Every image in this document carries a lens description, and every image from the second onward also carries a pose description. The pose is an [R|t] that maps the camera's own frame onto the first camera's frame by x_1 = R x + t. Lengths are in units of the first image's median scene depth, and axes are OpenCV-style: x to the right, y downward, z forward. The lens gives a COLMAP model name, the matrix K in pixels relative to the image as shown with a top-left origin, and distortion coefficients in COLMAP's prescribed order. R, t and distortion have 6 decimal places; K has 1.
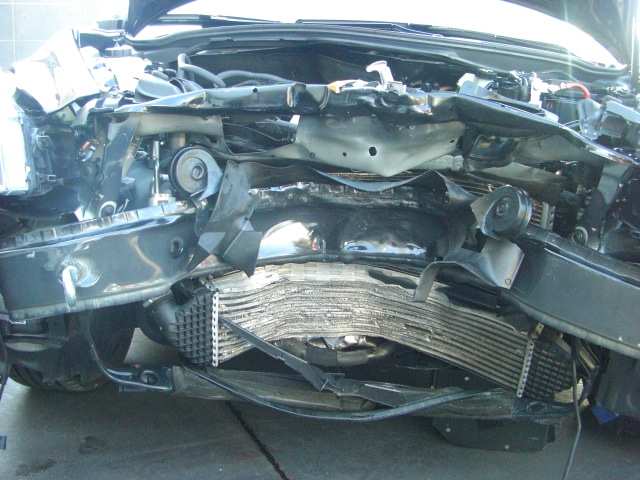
lens RADIAL K [[722.1, 0, 320.0], [0, 722.1, 240.0], [0, 0, 1]] dist [-0.155297, 0.051577]
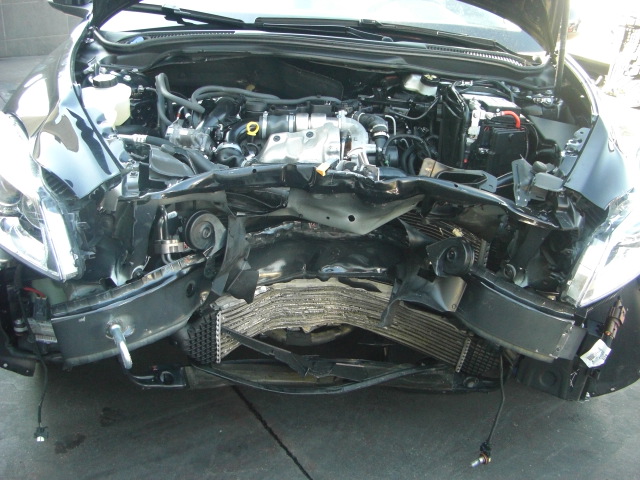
lens RADIAL K [[722.1, 0, 320.0], [0, 722.1, 240.0], [0, 0, 1]] dist [-0.155297, 0.051577]
pose [[0.992807, -0.043863, 0.111404, -0.103843], [0.018955, 0.976324, 0.215482, -0.304134], [-0.118218, -0.211820, 0.970132, -0.184131]]
